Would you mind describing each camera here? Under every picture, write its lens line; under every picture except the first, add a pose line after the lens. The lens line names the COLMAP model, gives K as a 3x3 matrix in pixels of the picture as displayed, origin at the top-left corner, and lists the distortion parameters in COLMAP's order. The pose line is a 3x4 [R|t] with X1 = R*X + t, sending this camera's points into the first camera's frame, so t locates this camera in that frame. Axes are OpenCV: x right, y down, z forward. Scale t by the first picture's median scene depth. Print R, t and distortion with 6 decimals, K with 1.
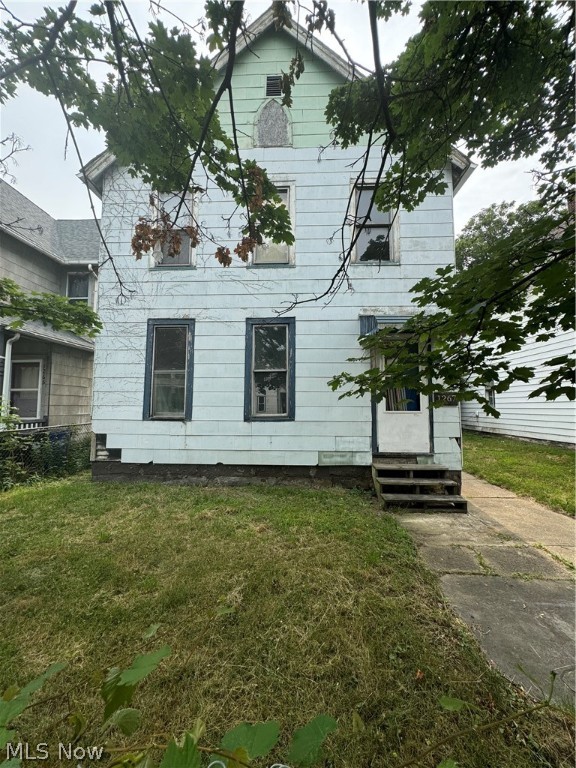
lens RADIAL K [[307.2, 0, 288.2], [0, 307.2, 383.5], [0, 0, 1]] dist [-0.000974, 0.000456]
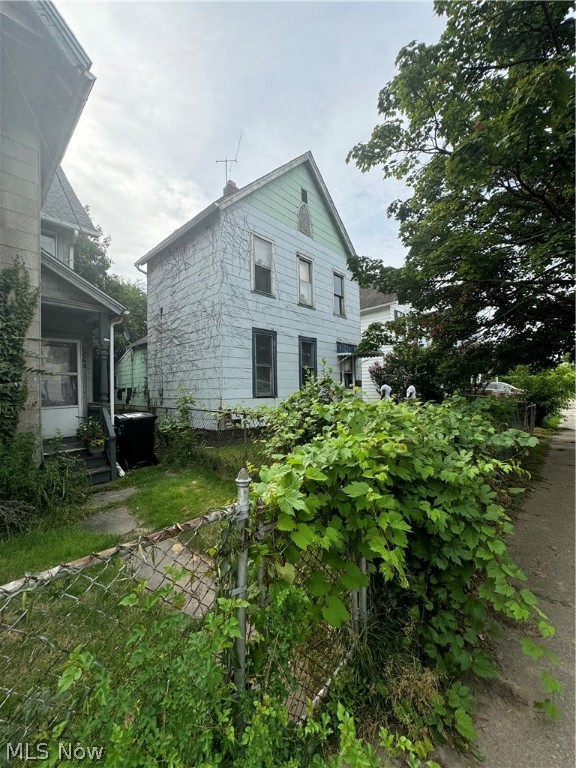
lens RADIAL K [[306.3, 0, 292.3], [0, 306.3, 385.6], [0, 0, 1]] dist [-0.003186, -0.000125]
pose [[0.643268, -0.004821, 0.765626, -1.504916], [-0.029343, 0.999090, 0.030945, 0.010475], [-0.765078, -0.042371, 0.642542, -0.066425]]
